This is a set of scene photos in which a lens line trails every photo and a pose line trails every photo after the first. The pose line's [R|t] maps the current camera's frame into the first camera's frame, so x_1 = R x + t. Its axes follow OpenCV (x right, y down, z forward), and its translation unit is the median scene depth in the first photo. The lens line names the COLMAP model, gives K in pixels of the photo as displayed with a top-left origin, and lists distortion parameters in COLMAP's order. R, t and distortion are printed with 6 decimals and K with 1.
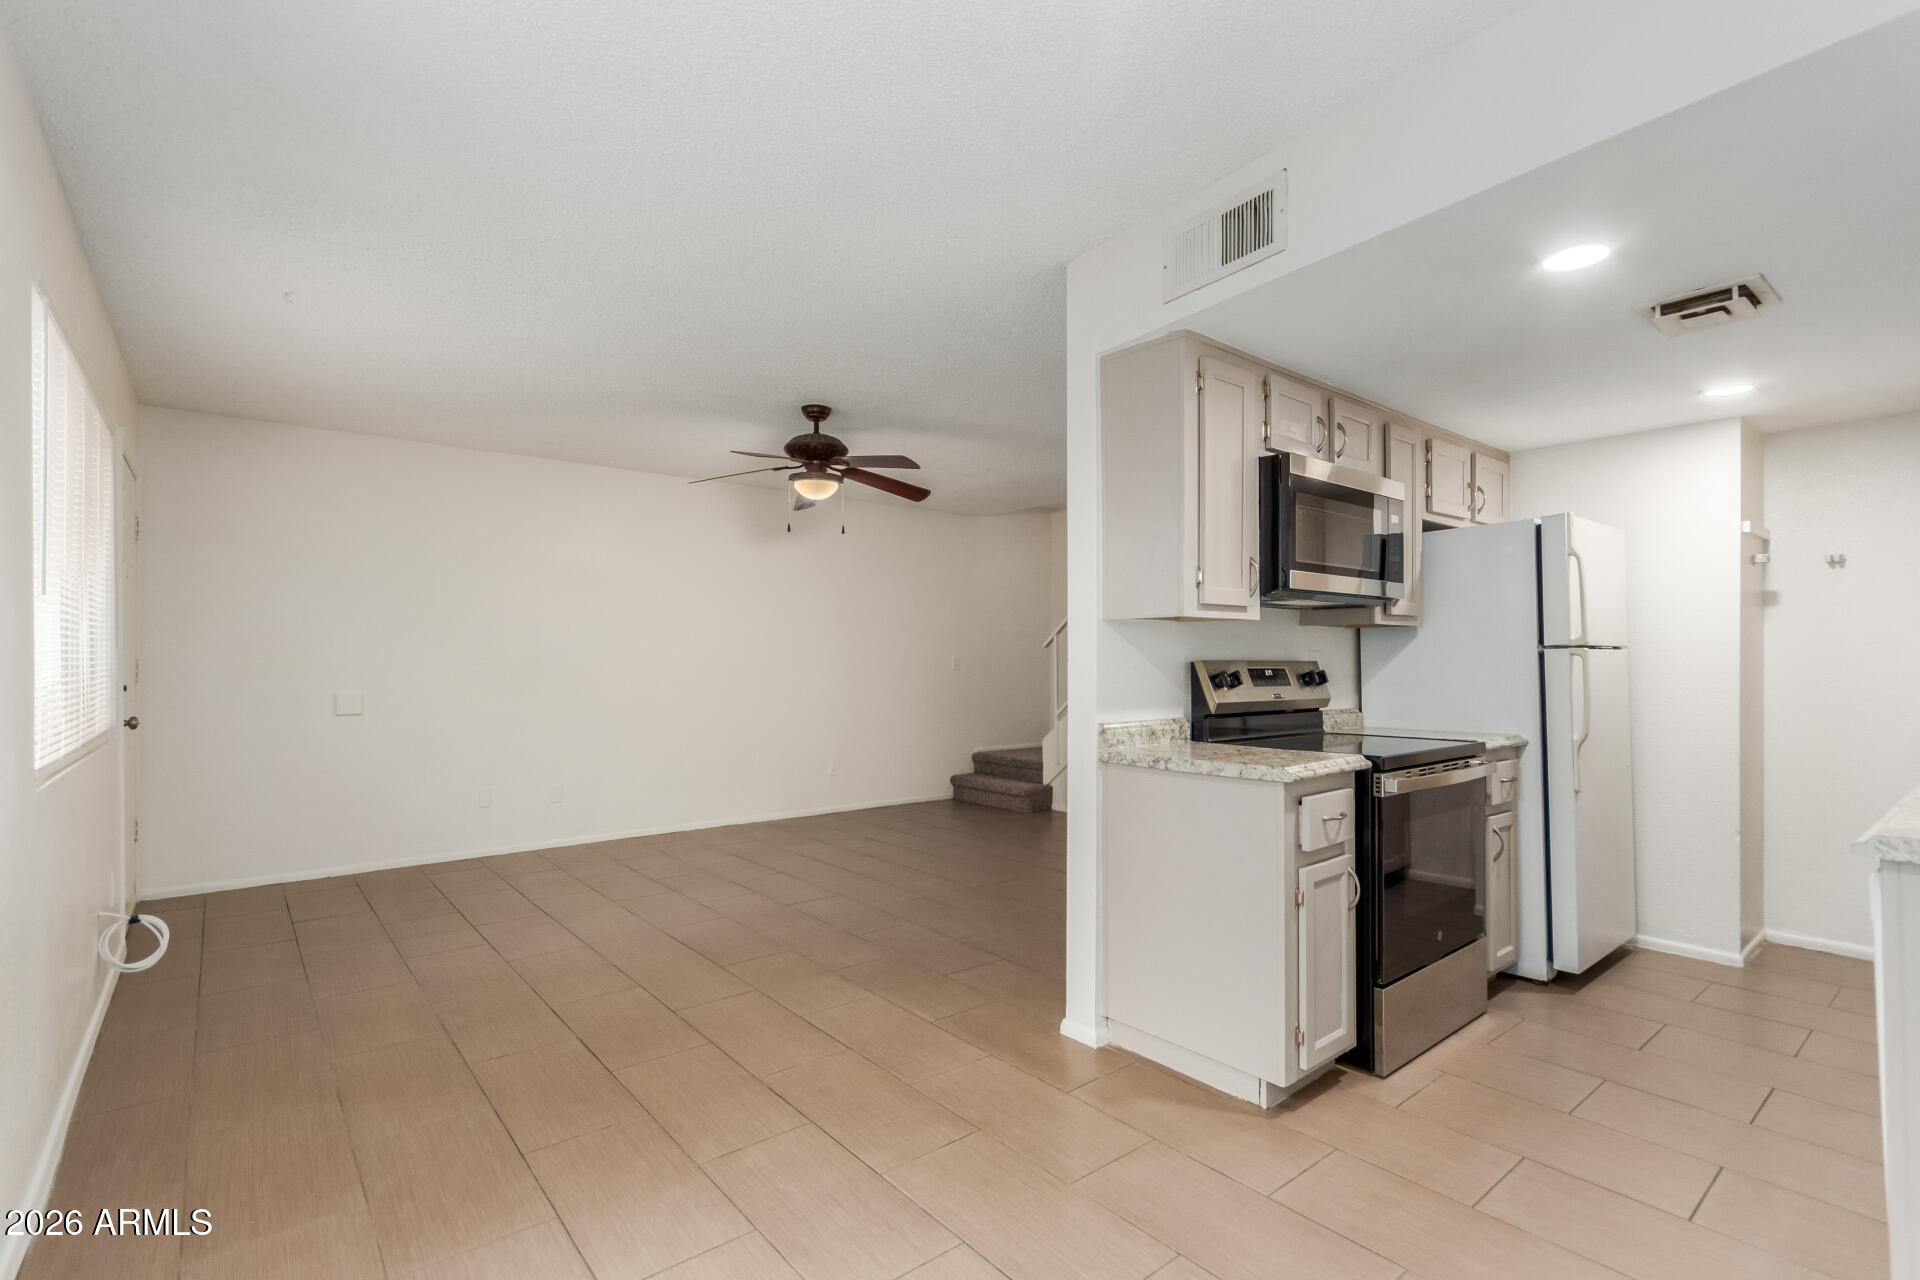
lens RADIAL K [[893.4, 0, 966.6], [0, 893.4, 652.6], [0, 0, 1]] dist [0.008012, 0.001886]
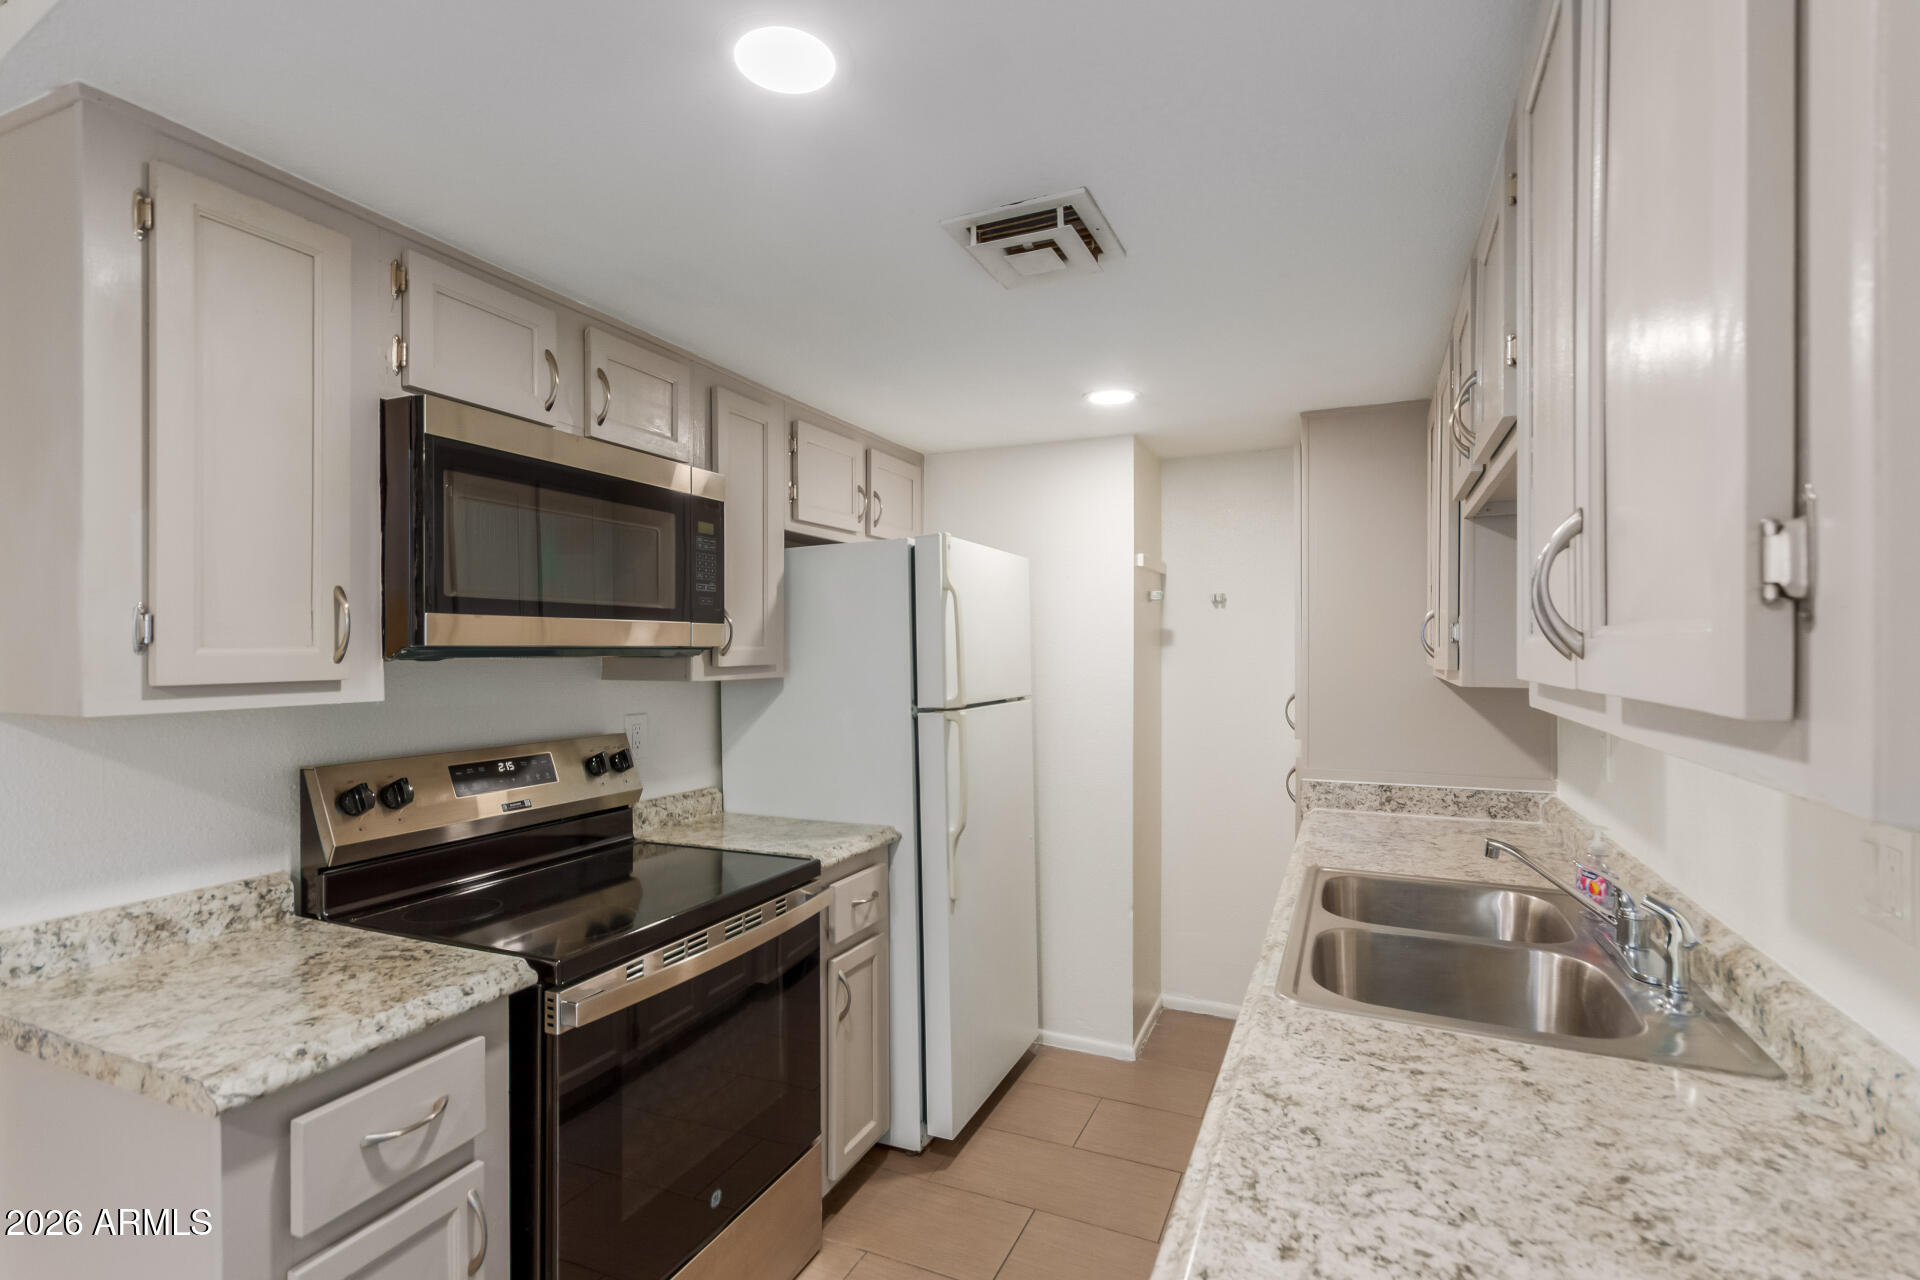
lens RADIAL K [[893.4, 0, 966.5], [0, 893.4, 644.8], [0, 0, 1]] dist [0.008012, 0.001886]
pose [[0.896949, 0.000463, 0.442133, 0.367257], [-0.001182, 0.999998, 0.001352, -0.064946], [-0.442131, -0.001735, 0.896949, 0.324835]]
